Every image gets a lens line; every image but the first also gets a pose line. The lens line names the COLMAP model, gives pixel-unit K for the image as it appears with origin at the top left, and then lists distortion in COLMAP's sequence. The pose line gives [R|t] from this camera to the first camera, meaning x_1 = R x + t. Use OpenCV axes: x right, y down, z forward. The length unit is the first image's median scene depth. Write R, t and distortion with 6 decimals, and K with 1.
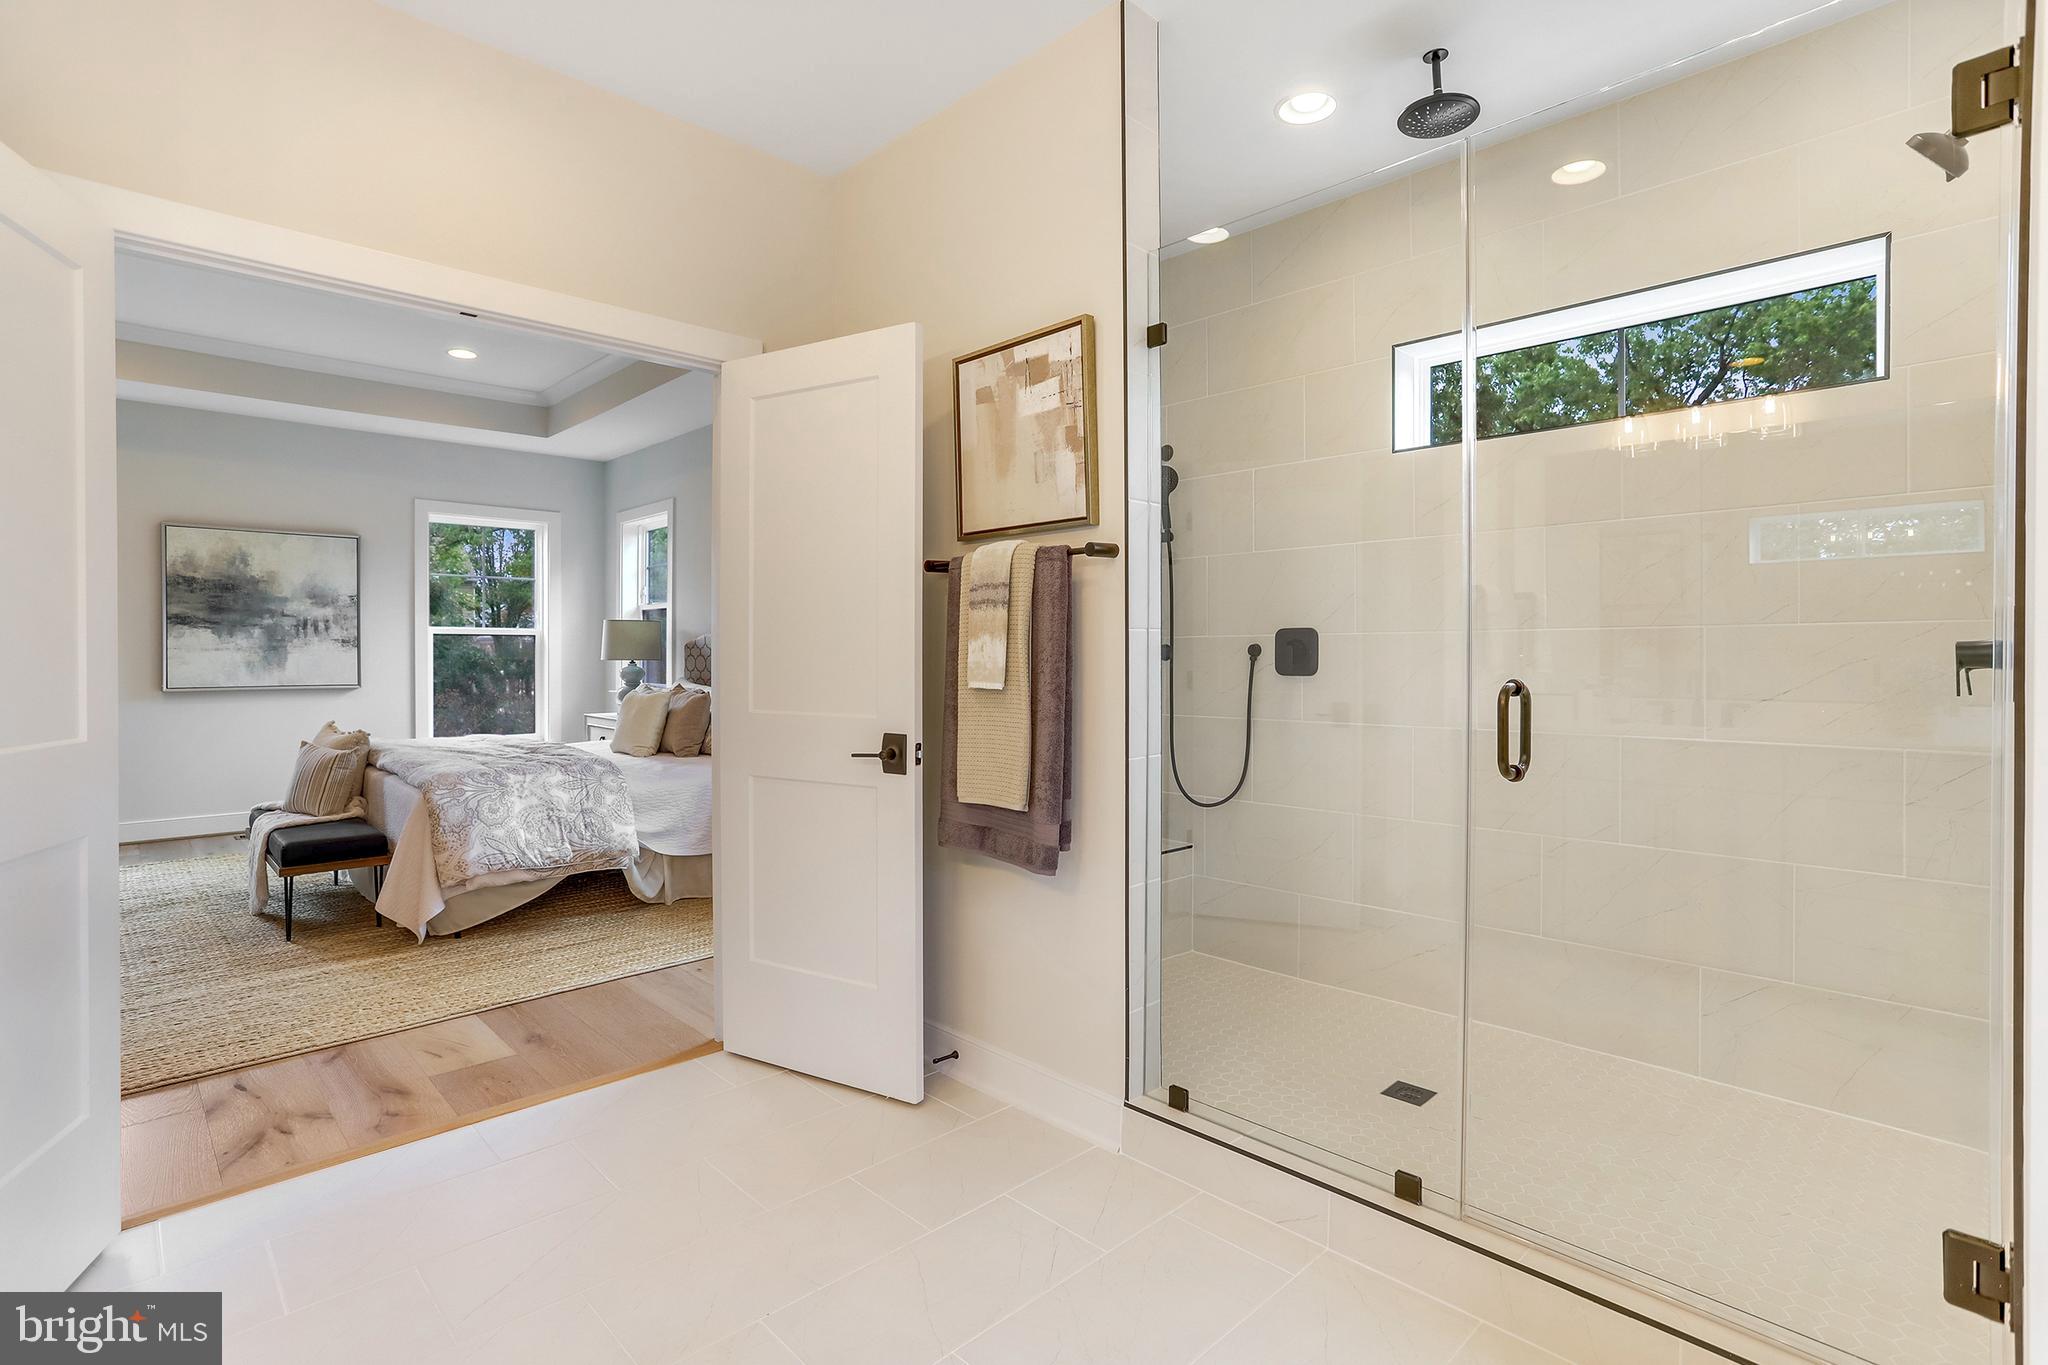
lens RADIAL K [[1011.4, 0, 1081.3], [0, 1011.4, 665.7], [0, 0, 1]] dist [-0.053564, 0.017189]
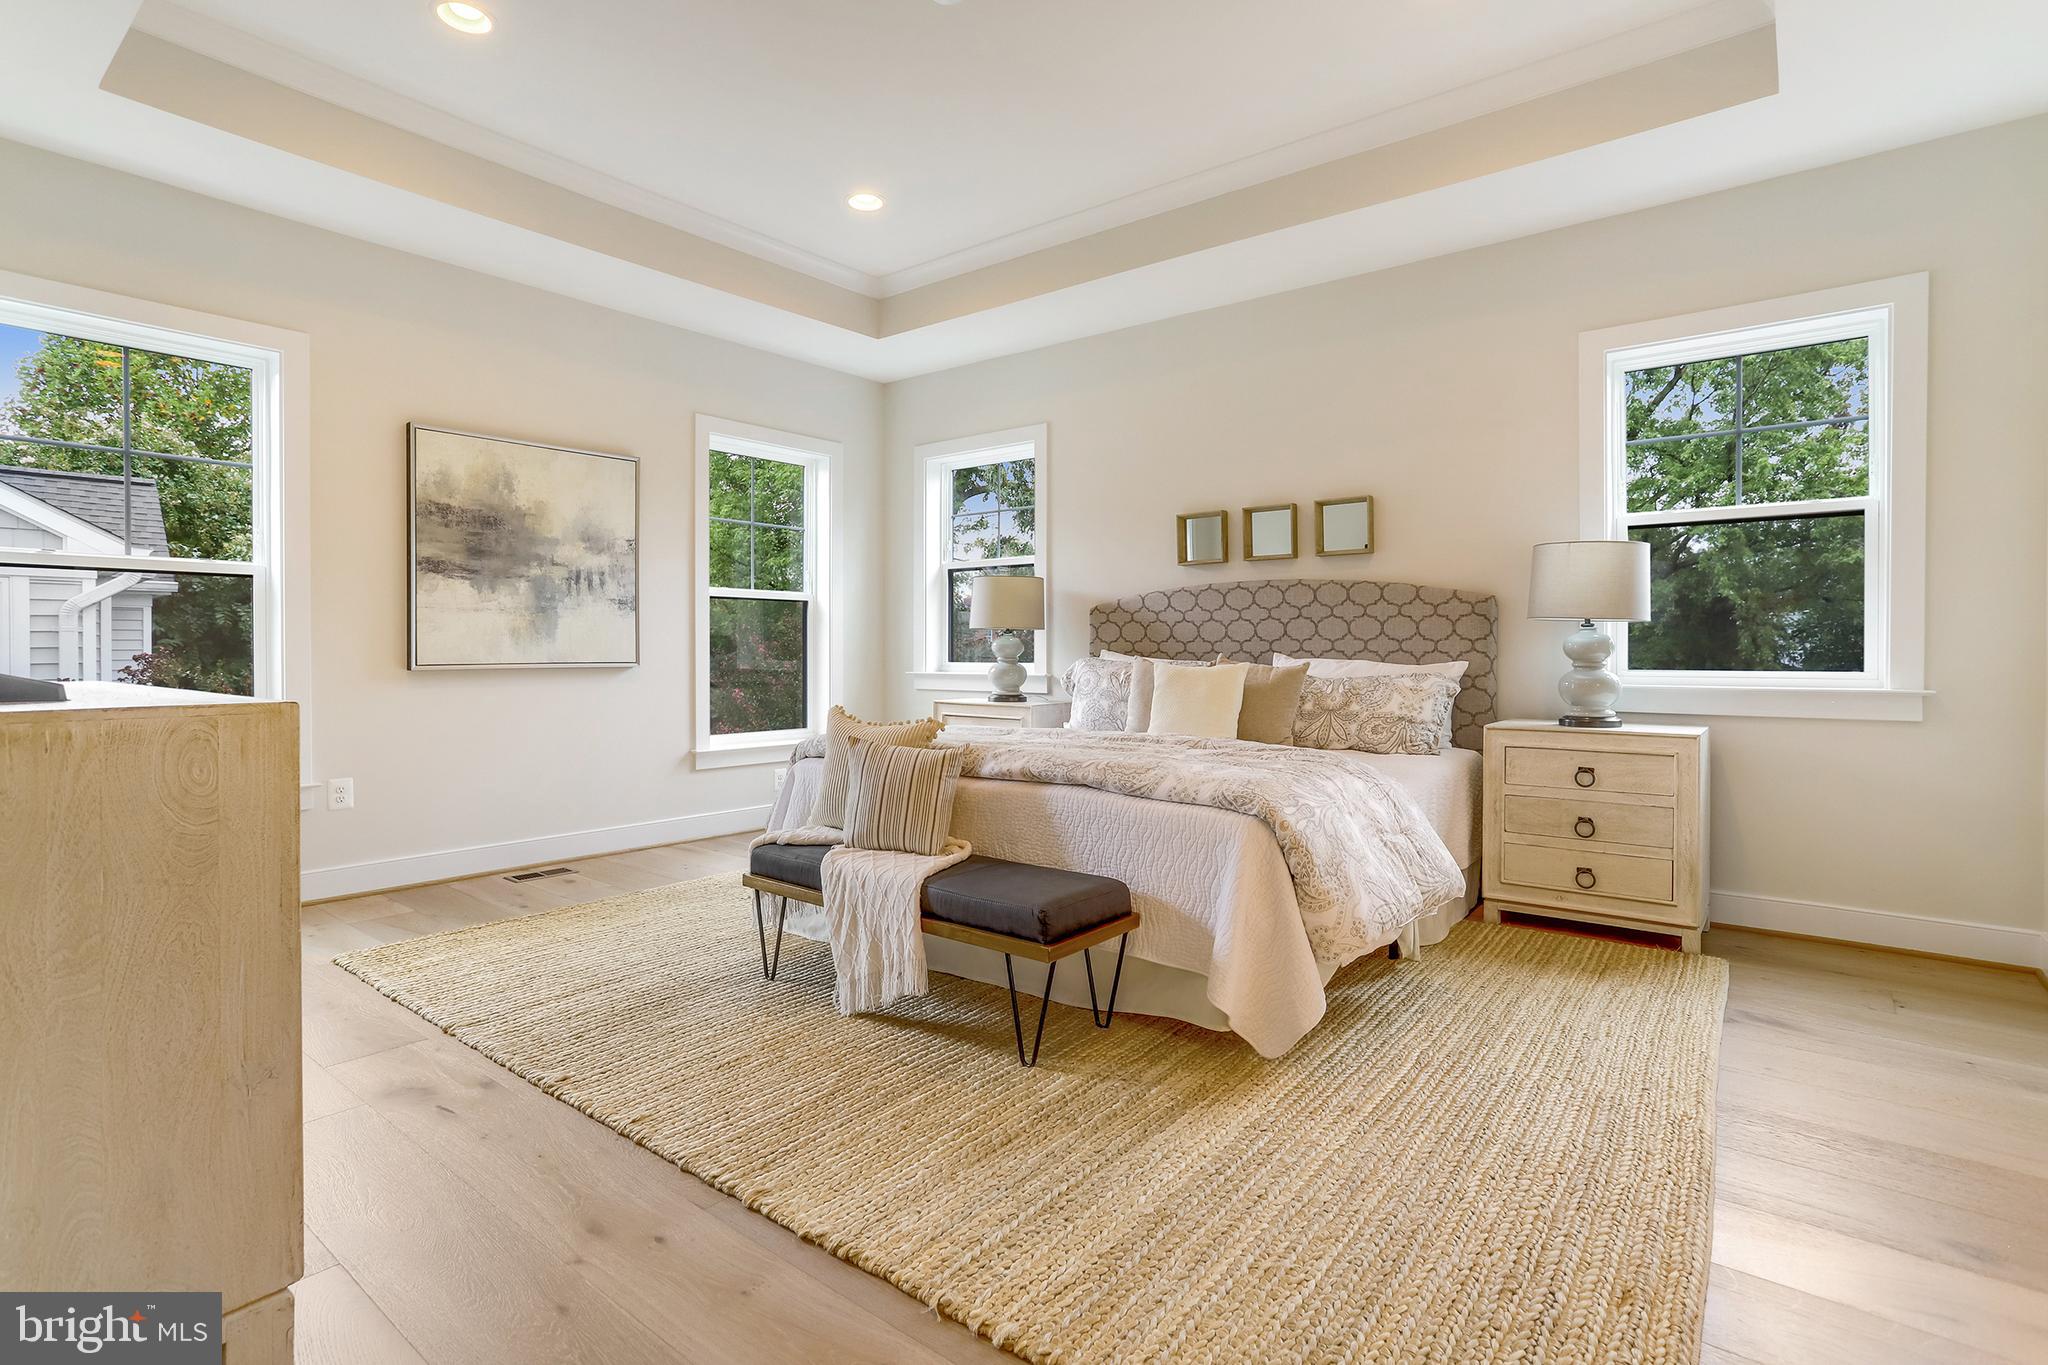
lens RADIAL K [[1011.4, 0, 1041.3], [0, 1011.4, 665.5], [0, 0, 1]] dist [-0.053564, 0.017189]
pose [[0.993296, -0.000771, 0.115593, -0.571443], [0.000311, 0.999992, 0.004004, 0.020768], [-0.115595, -0.003941, 0.993289, 0.251069]]
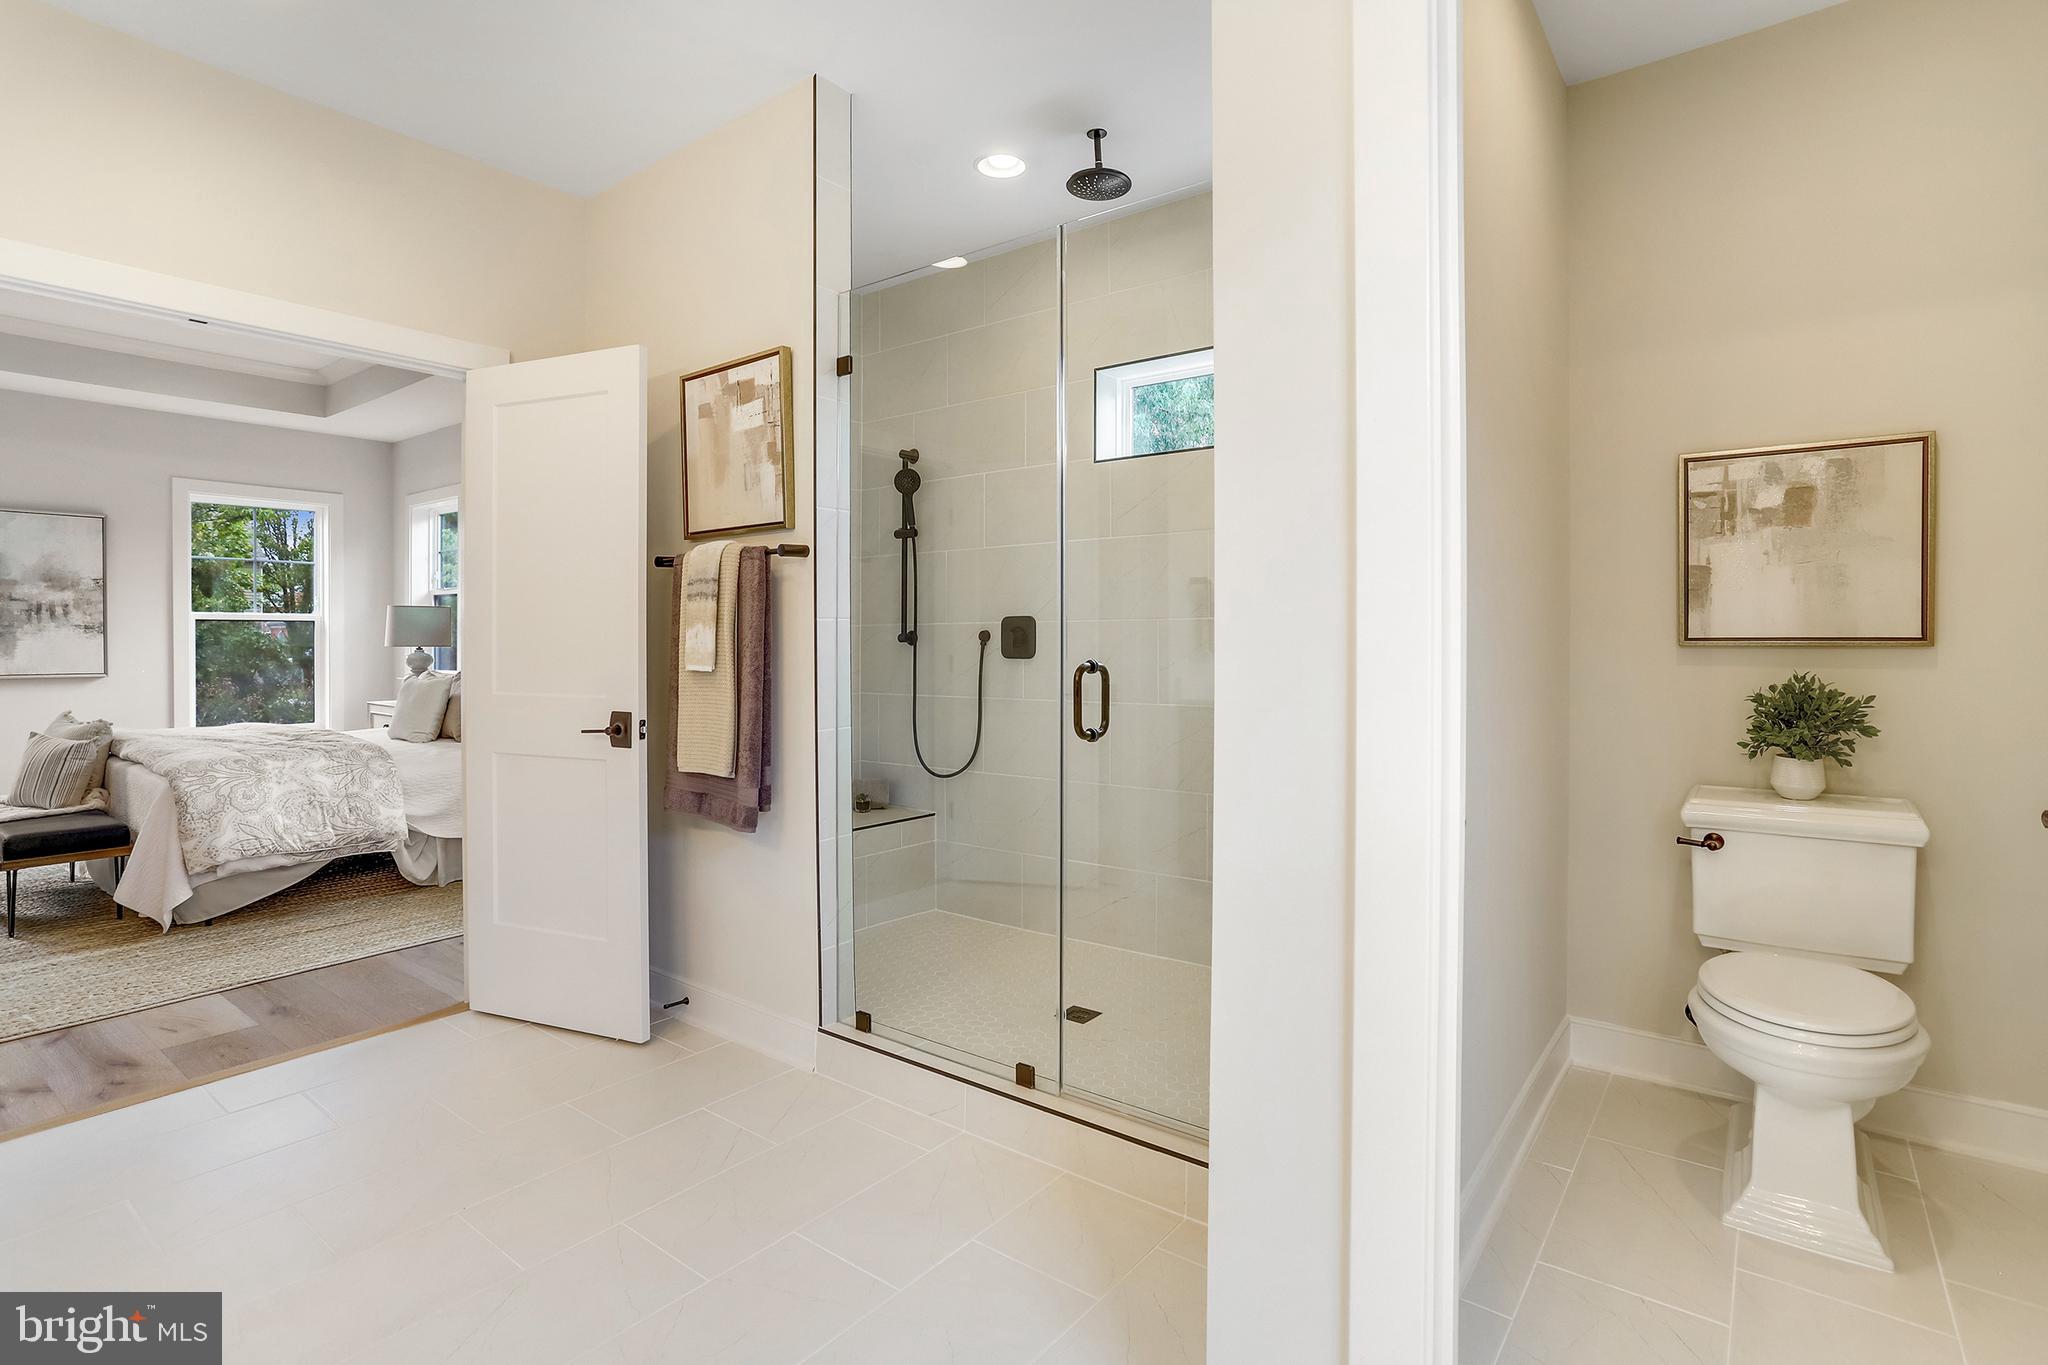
lens RADIAL K [[1011.4, 0, 1094.4], [0, 1011.4, 651.2], [0, 0, 1]] dist [-0.053564, 0.017189]
pose [[0.988383, -0.002790, 0.151959, 0.068315], [0.002713, 0.999996, 0.000715, 0.000287], [-0.151960, -0.000294, 0.988387, -0.071465]]
